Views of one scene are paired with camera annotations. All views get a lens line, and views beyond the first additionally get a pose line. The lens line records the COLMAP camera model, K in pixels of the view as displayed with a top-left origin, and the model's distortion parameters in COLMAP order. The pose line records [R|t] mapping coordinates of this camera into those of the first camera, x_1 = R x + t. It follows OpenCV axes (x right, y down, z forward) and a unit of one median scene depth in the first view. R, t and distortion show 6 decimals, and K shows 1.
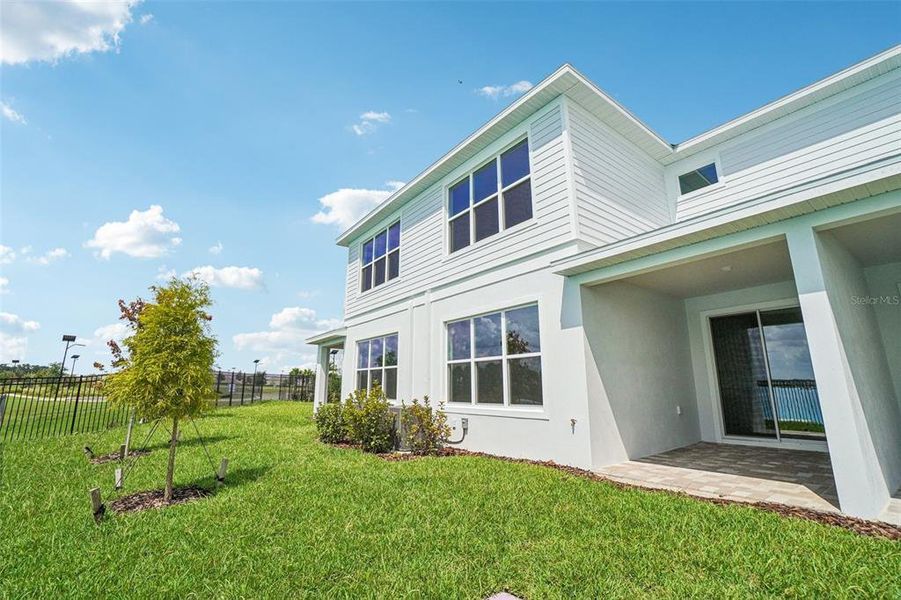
lens RADIAL K [[398.3, 0, 451.1], [0, 398.3, 296.2], [0, 0, 1]] dist [-0.062457, 0.023006]
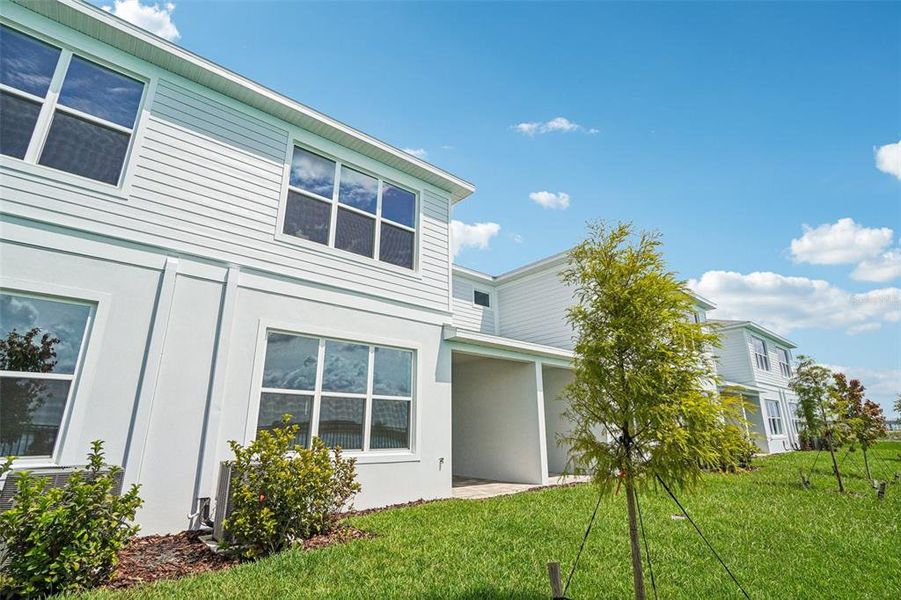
lens RADIAL K [[440.2, 0, 451.8], [0, 440.2, 294.2], [0, 0, 1]] dist [-0.042500, -0.000103]
pose [[-0.063693, 0.301635, 0.951294, -0.843980], [-0.223879, 0.924615, -0.308166, 0.190485], [-0.972534, -0.232603, 0.008638, 0.803083]]
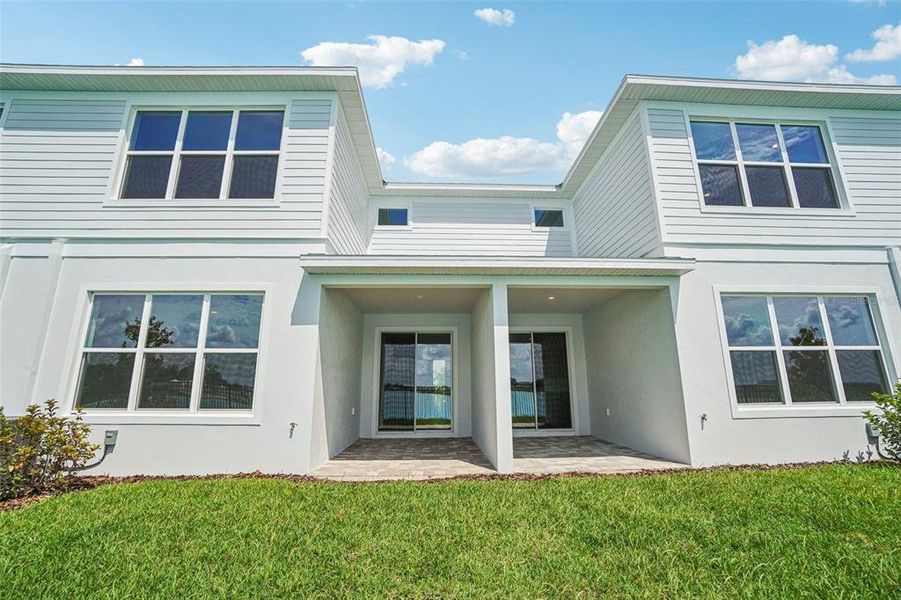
lens RADIAL K [[398.3, 0, 451.1], [0, 398.3, 296.2], [0, 0, 1]] dist [-0.062457, 0.023006]
pose [[0.572683, 0.188524, 0.797805, -0.210778], [-0.180443, 0.978318, -0.101653, 0.031840], [-0.799671, -0.085743, 0.594284, 0.122746]]
